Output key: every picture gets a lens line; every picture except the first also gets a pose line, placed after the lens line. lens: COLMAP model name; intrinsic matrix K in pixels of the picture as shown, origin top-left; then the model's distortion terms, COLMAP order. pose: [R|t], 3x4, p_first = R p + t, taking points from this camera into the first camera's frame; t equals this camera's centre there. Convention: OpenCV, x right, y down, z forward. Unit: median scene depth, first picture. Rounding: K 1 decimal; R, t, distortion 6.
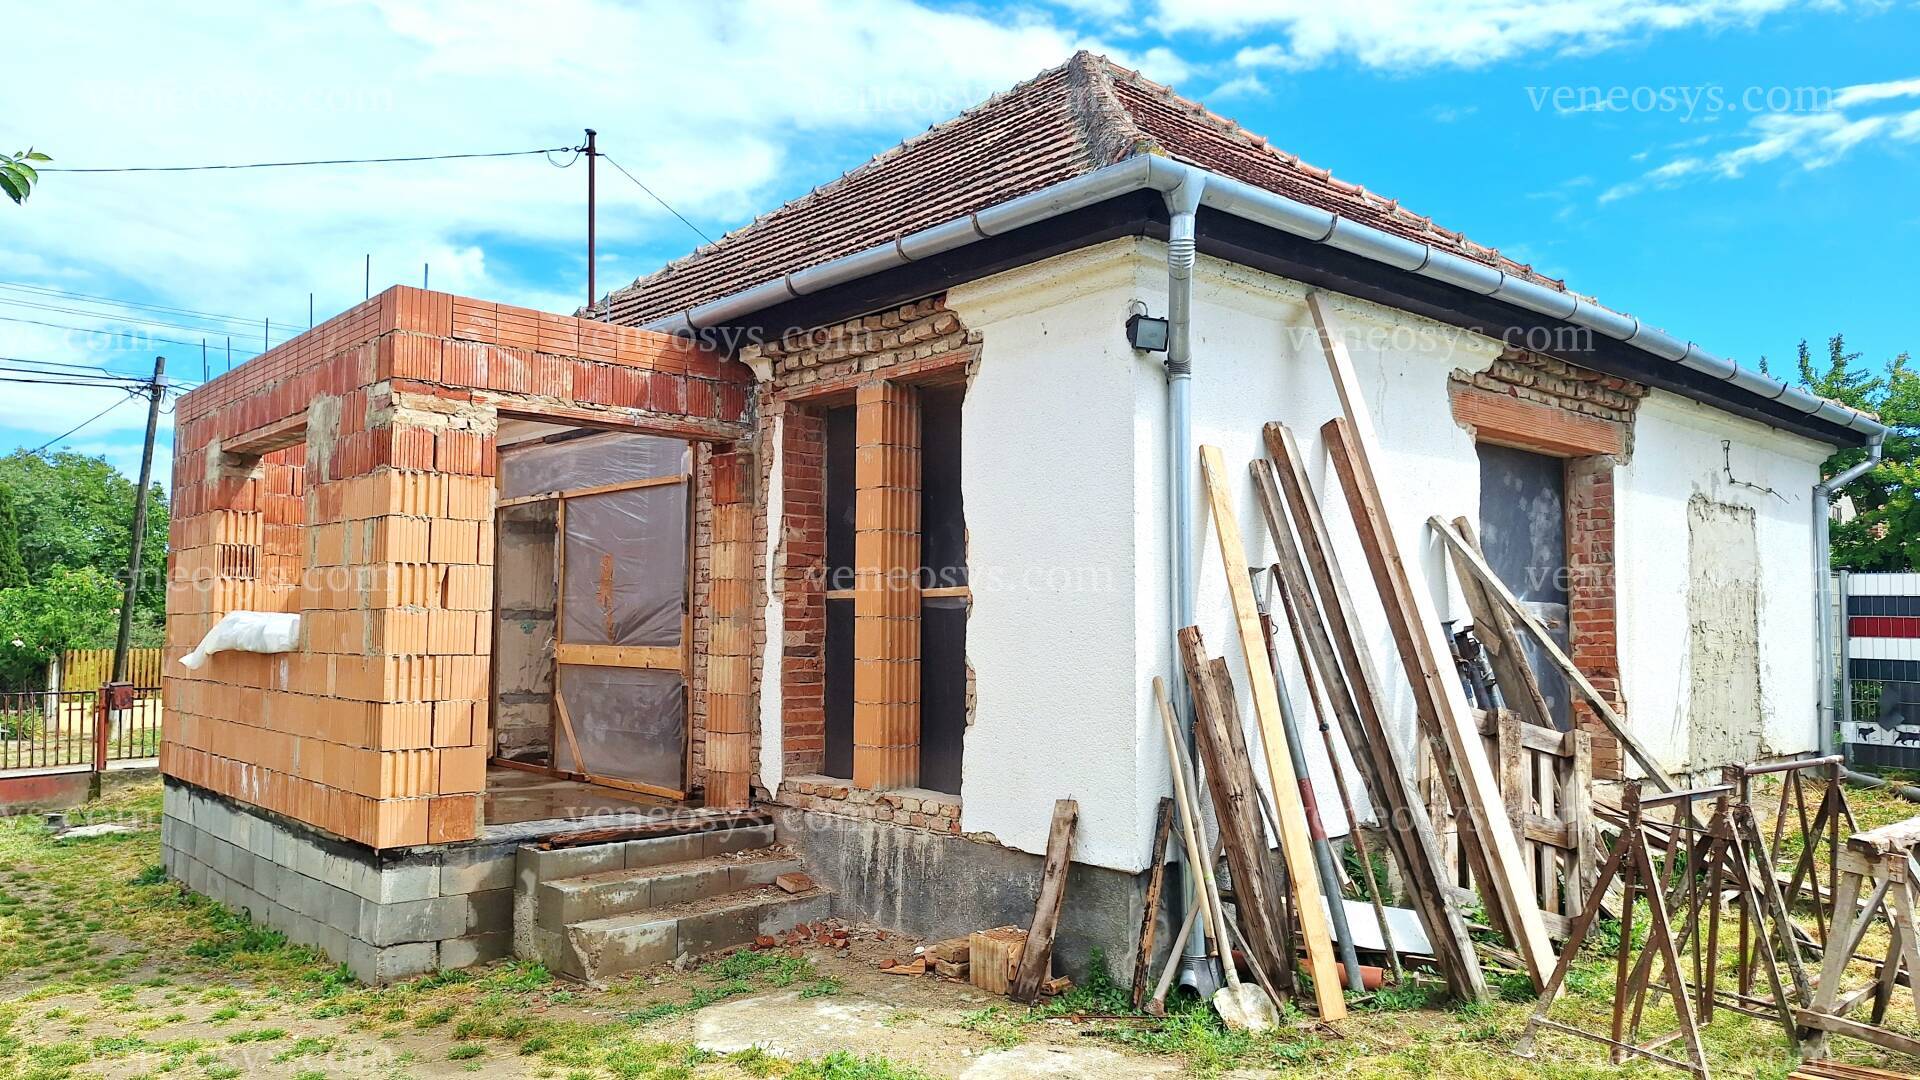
lens RADIAL K [[1269.7, 0, 960.0], [0, 1269.7, 540.0], [0, 0, 1]] dist [0.077684, -0.055356]
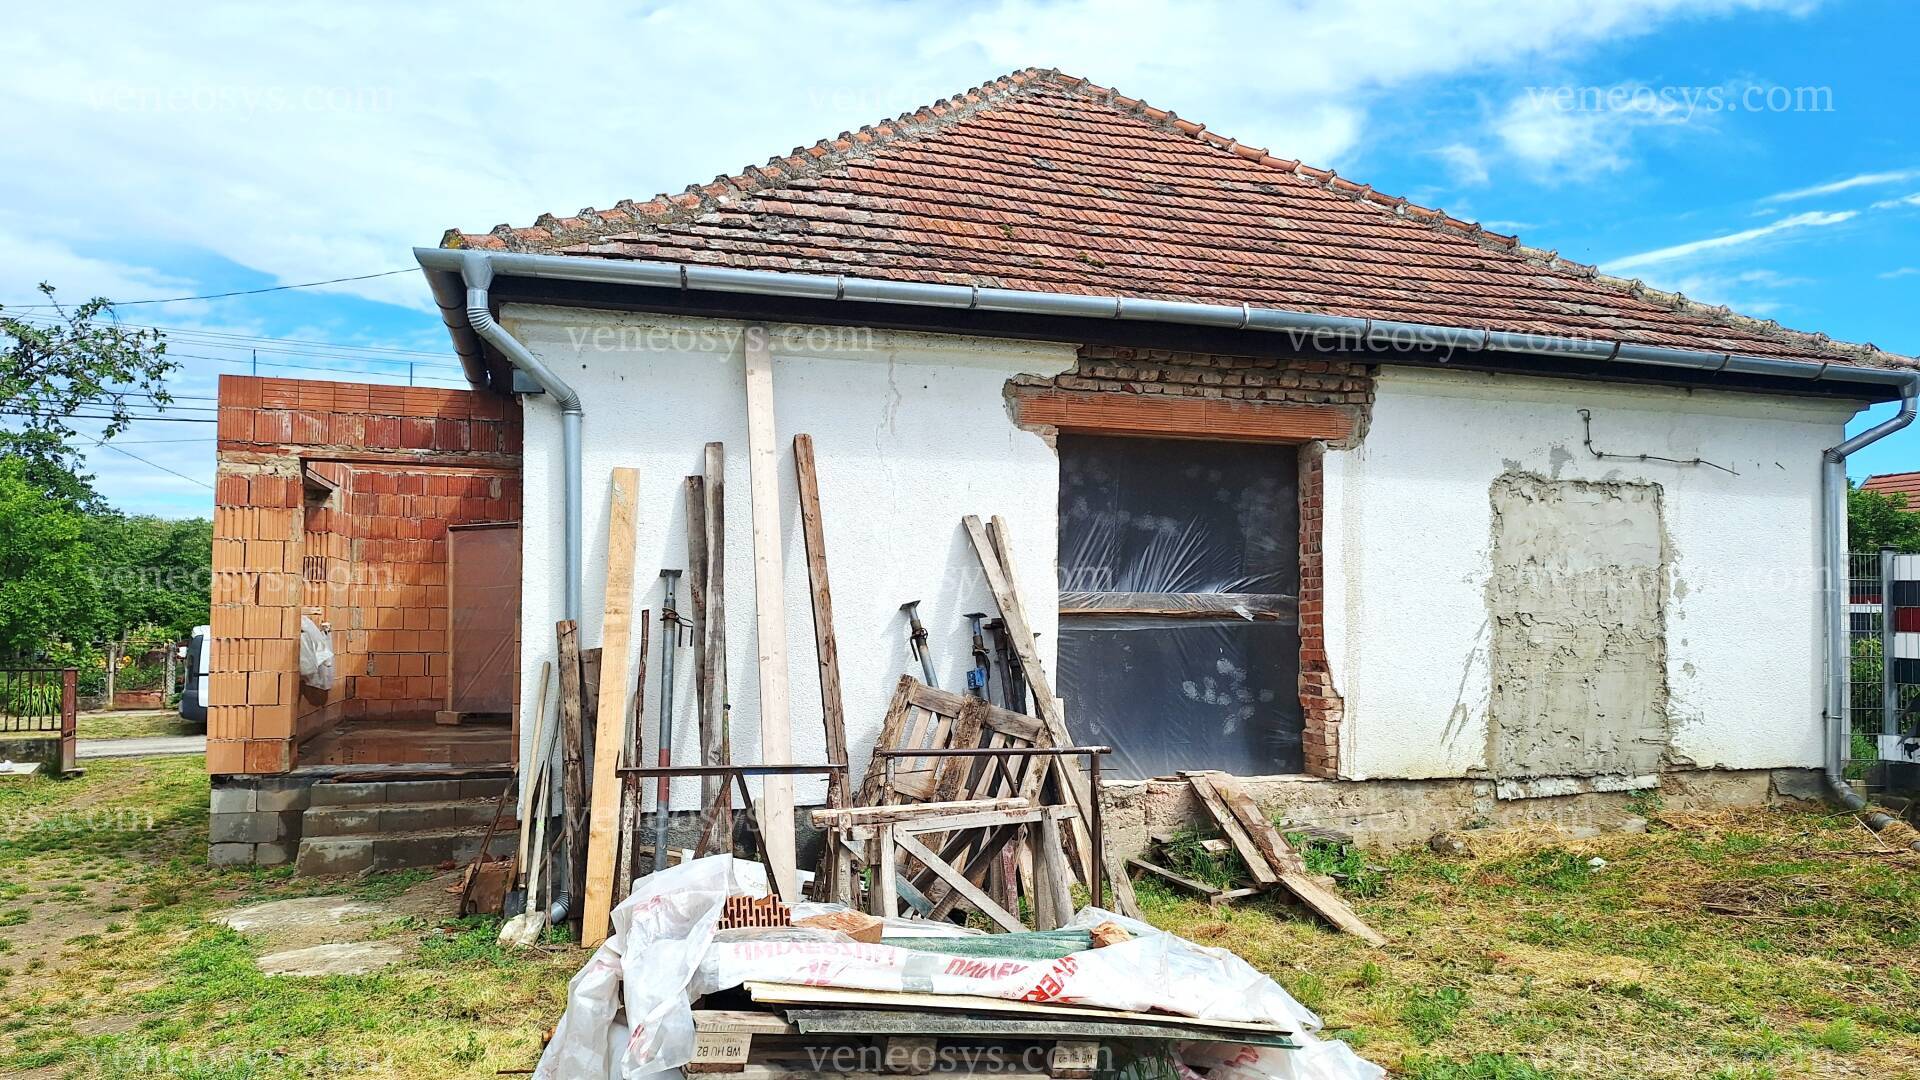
lens RADIAL K [[1269.7, 0, 960.0], [0, 1269.7, 540.0], [0, 0, 1]] dist [0.077684, -0.055356]
pose [[0.916408, -0.019534, -0.399769, 0.793091], [0.025491, 0.999629, 0.009590, -0.009918], [0.399434, -0.018979, 0.916566, 0.025664]]
